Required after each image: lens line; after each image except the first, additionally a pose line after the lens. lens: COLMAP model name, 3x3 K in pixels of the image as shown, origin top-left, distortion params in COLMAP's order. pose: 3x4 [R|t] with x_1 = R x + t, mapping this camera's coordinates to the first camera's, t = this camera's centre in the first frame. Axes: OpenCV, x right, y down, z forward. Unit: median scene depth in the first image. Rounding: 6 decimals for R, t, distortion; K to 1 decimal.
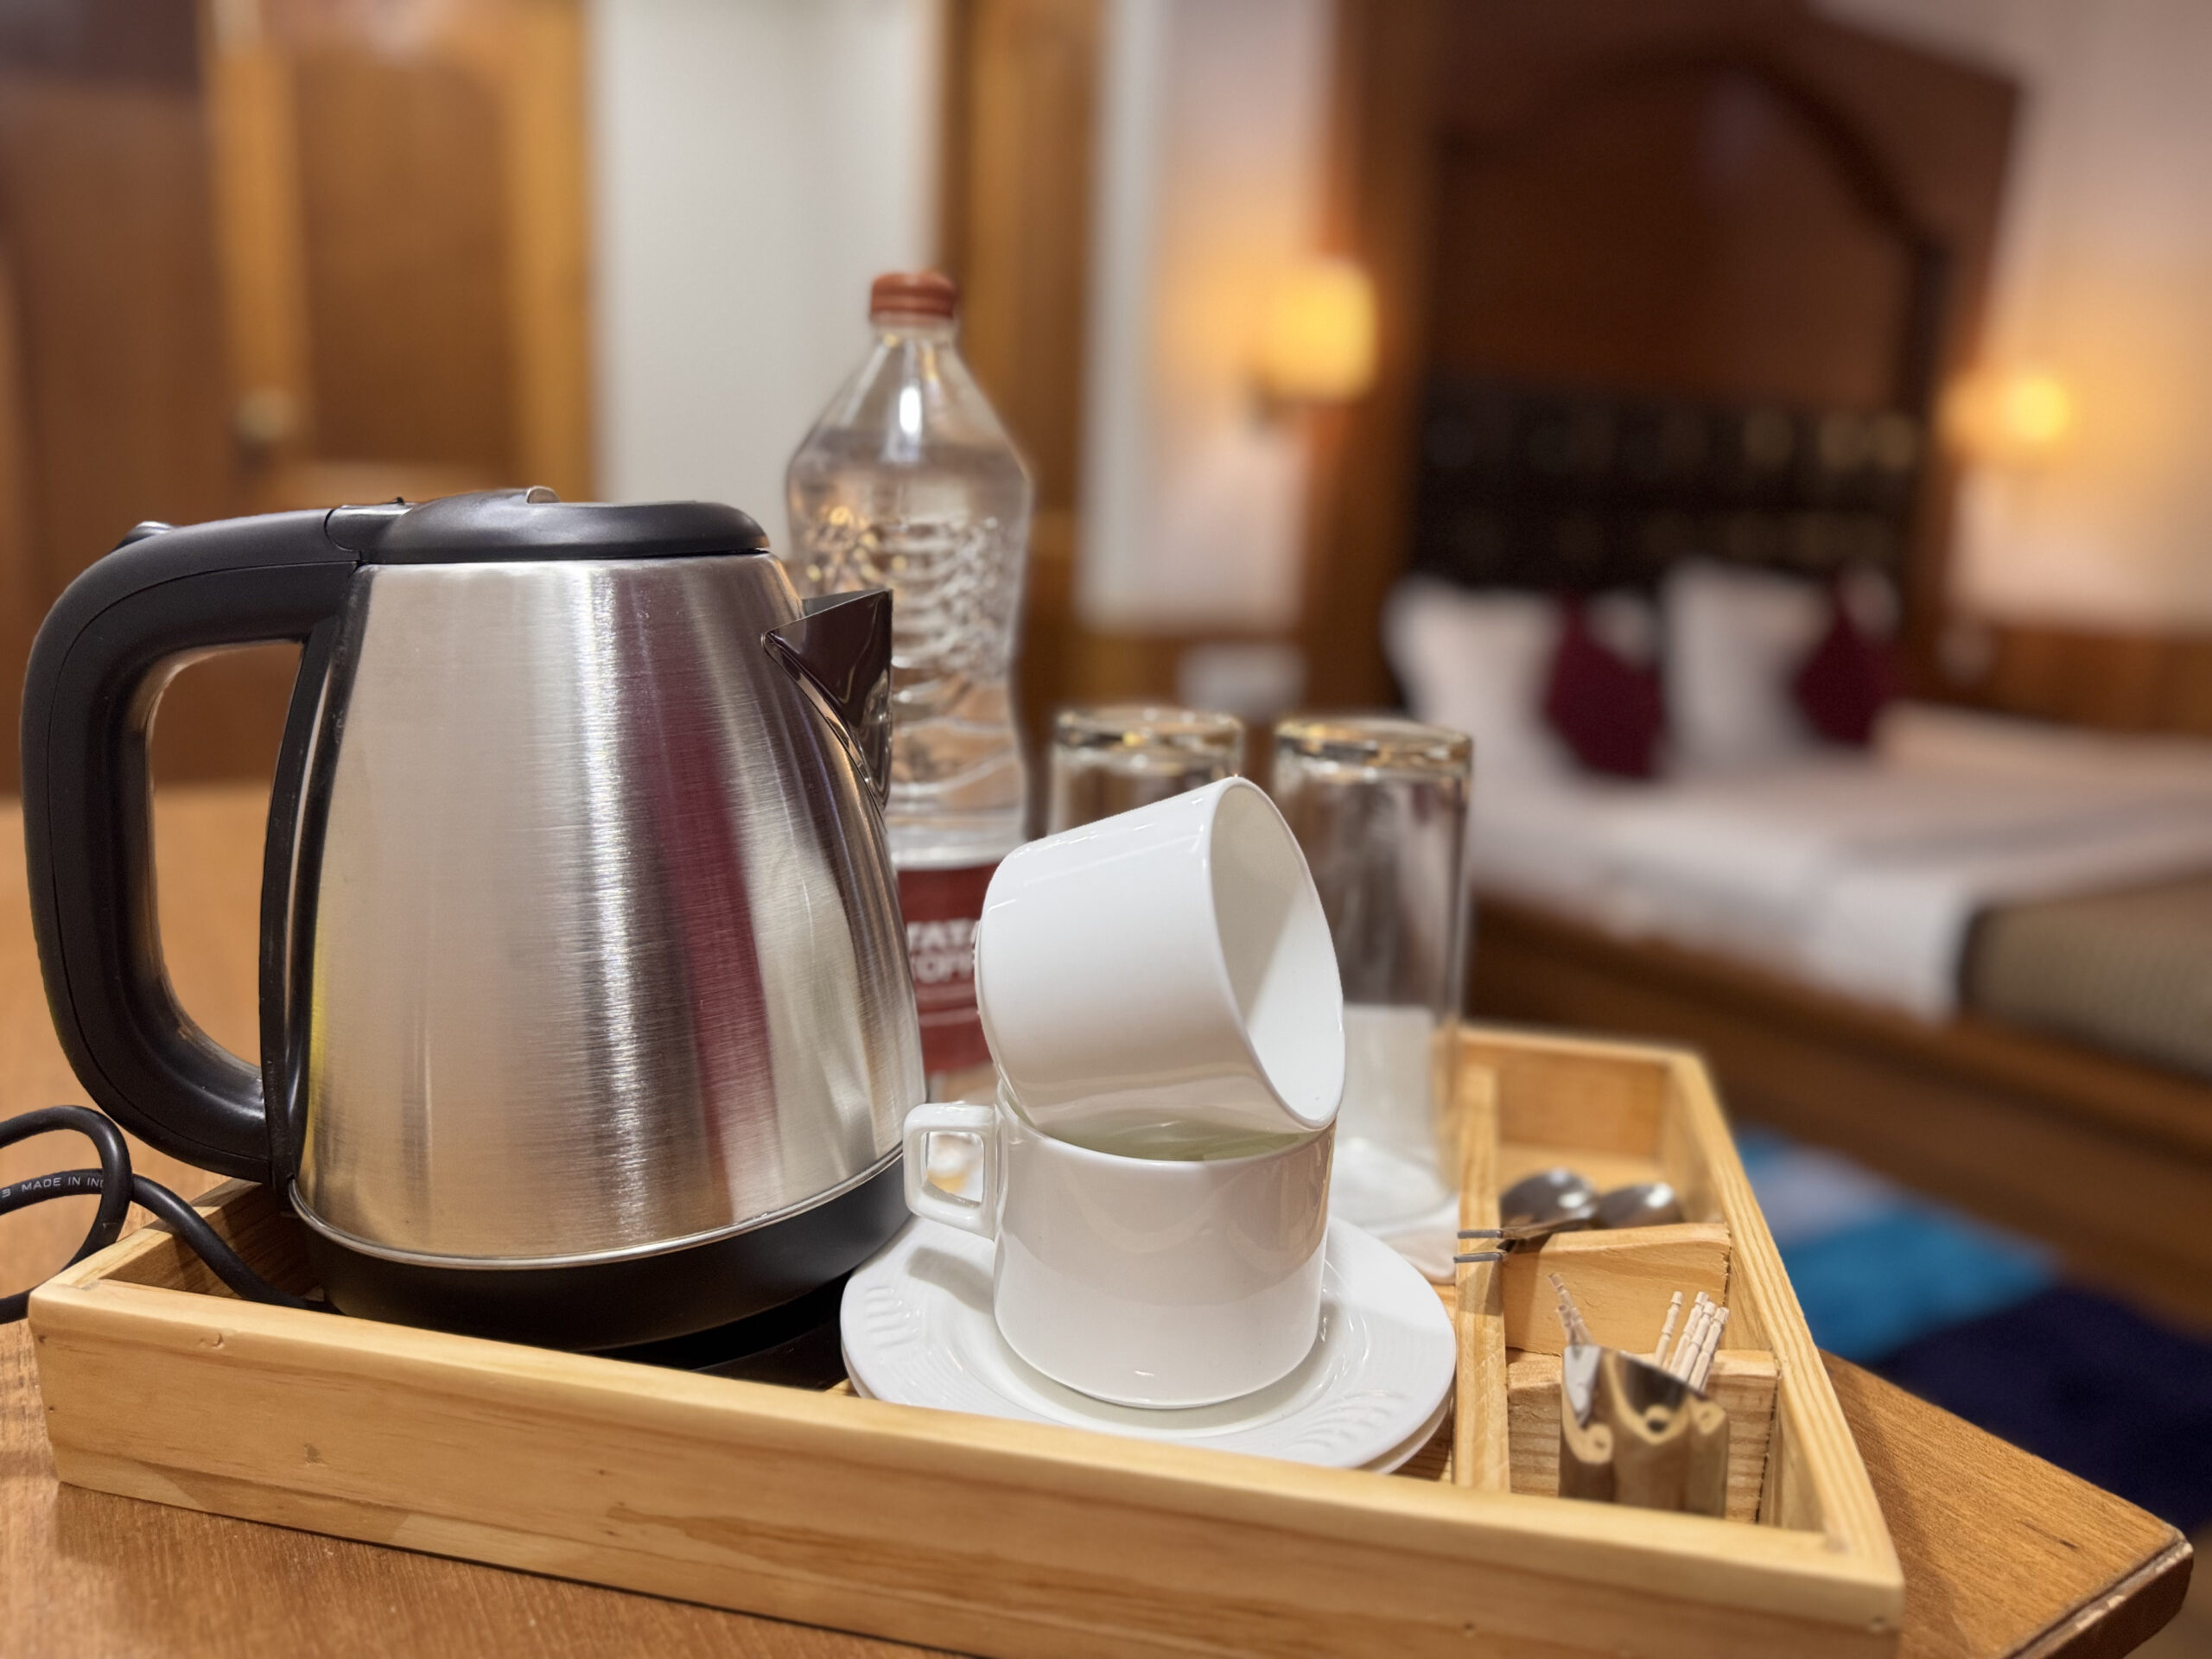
lens RADIAL K [[1567.5, 0, 1098.5], [0, 1567.5, 857.4], [0, 0, 1]] dist [0.020632, -0.022449]
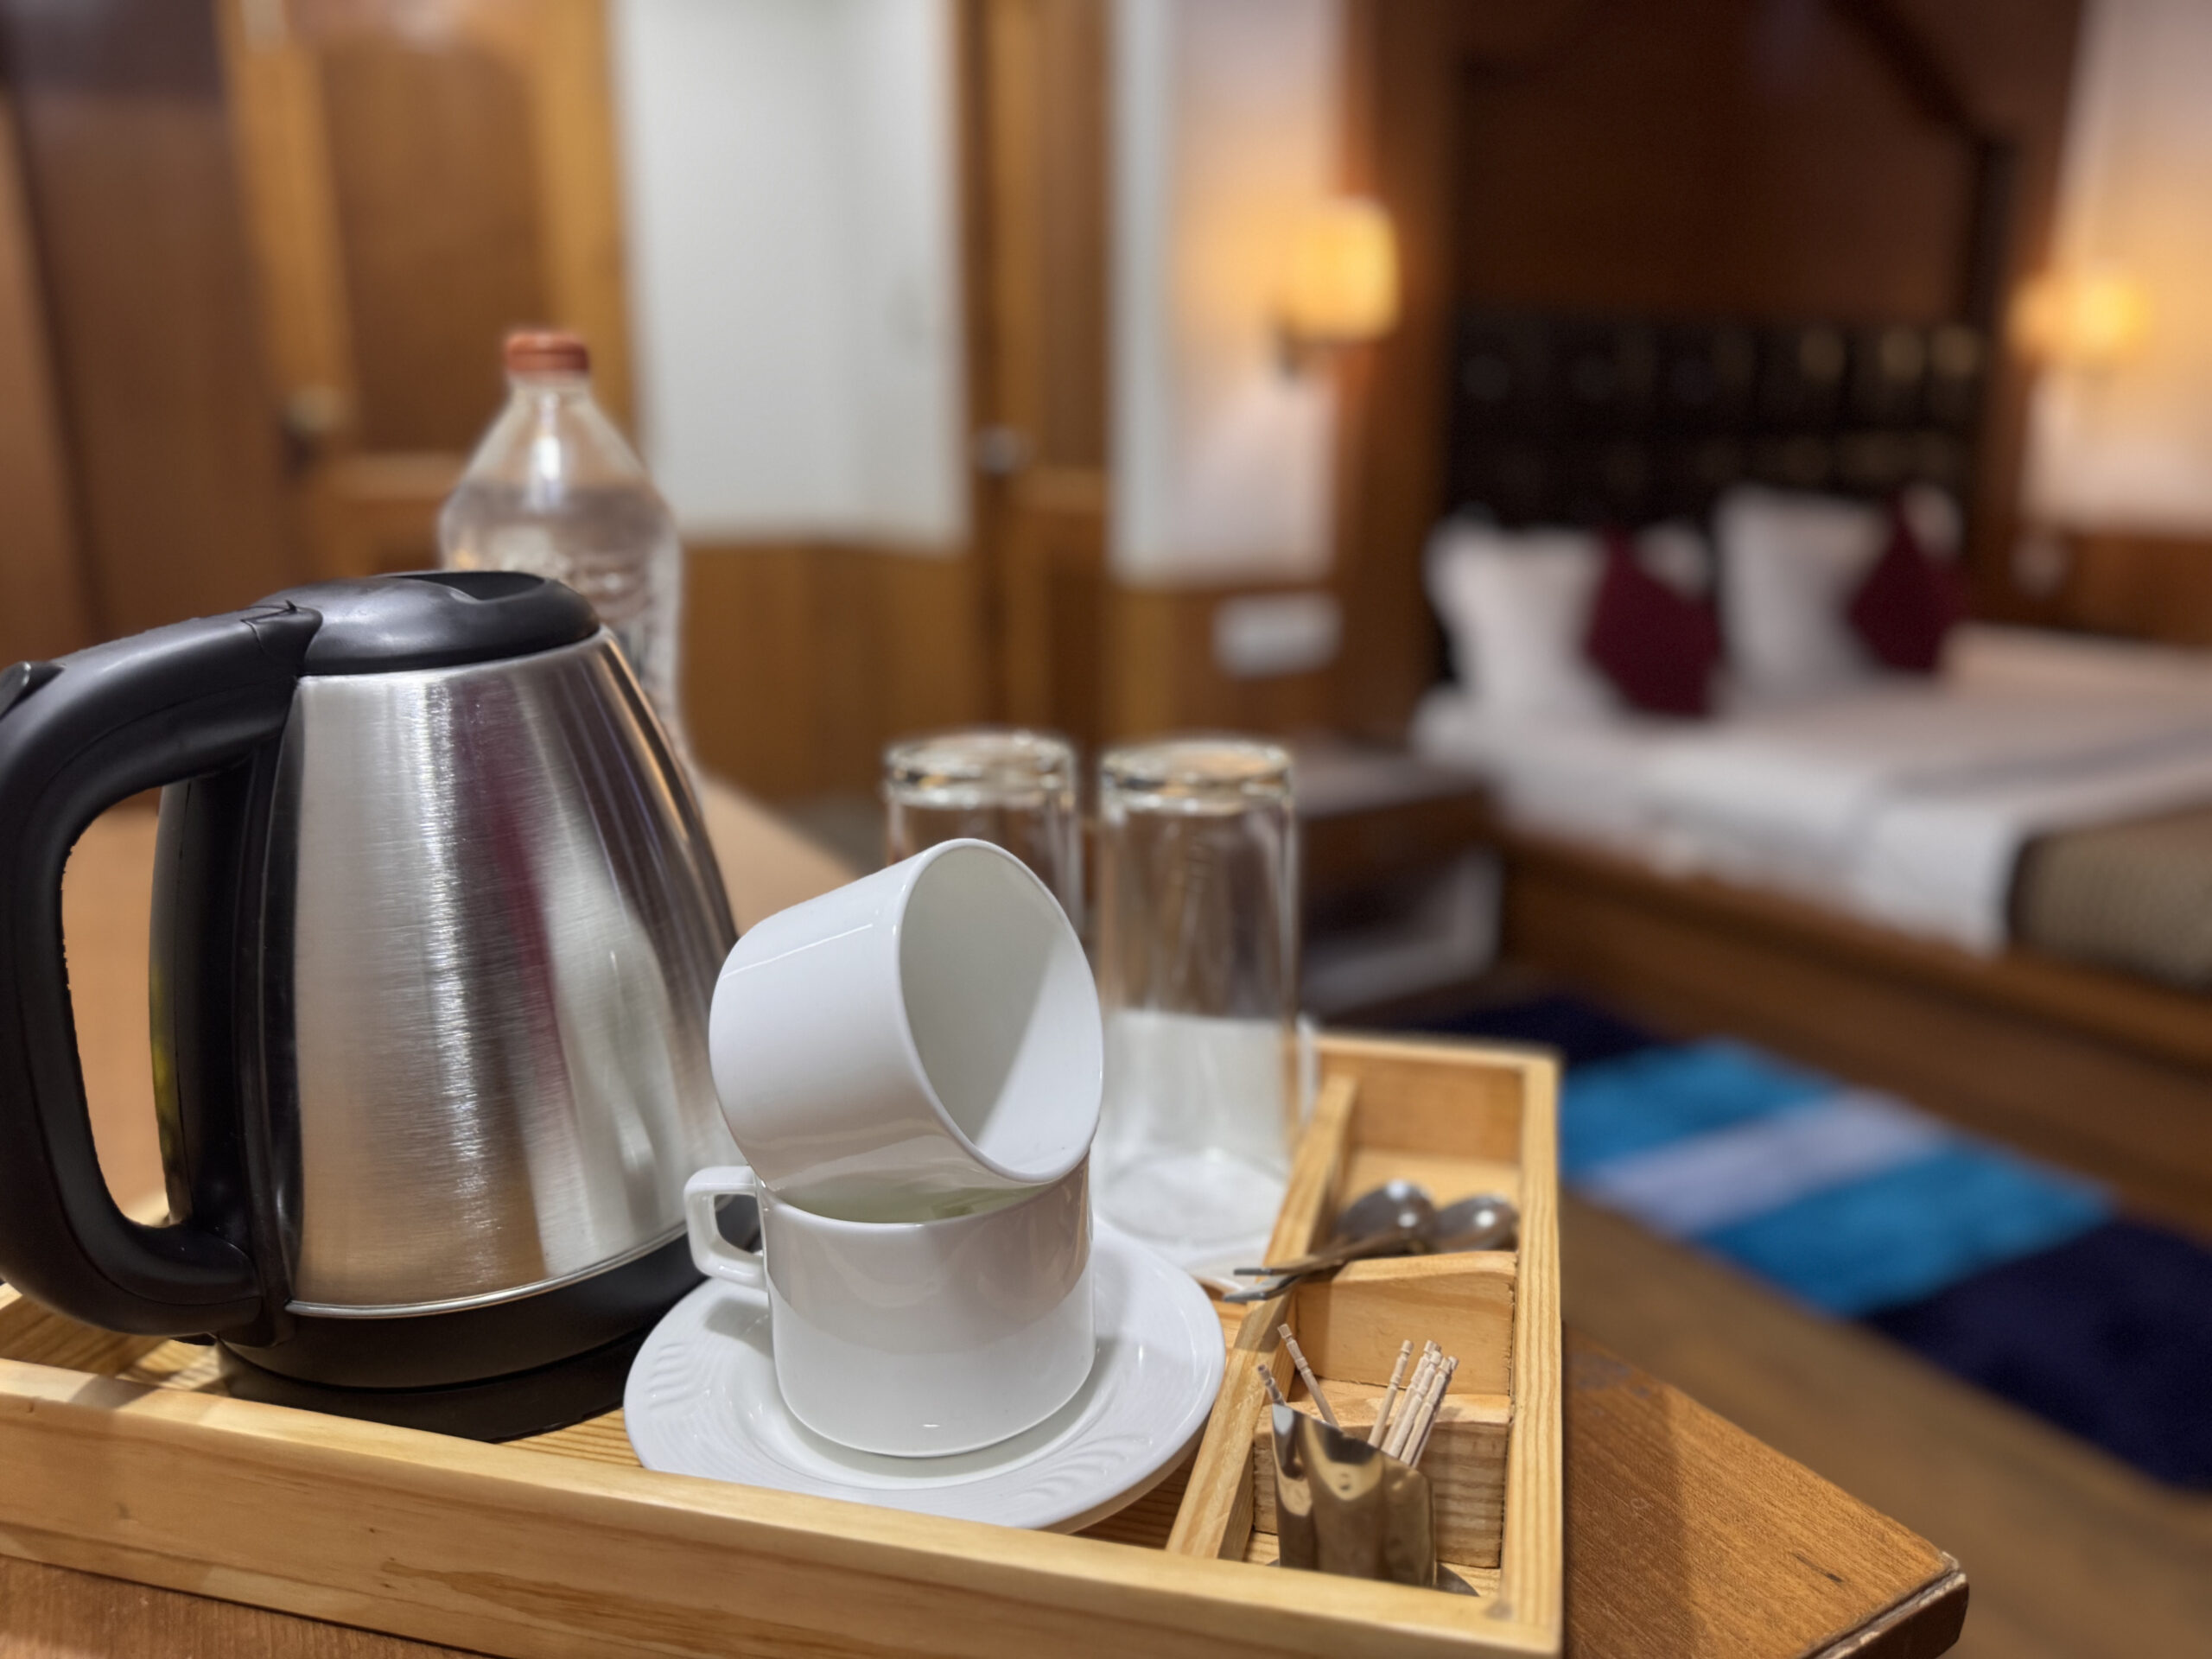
lens RADIAL K [[1567.5, 0, 1083.1], [0, 1567.5, 864.7], [0, 0, 1]] dist [0.020632, -0.022449]
pose [[0.997716, -0.034763, -0.057911, 0.171415], [0.036941, 0.998634, 0.036964, -0.054012], [0.056547, -0.039019, 0.997637, -0.002014]]
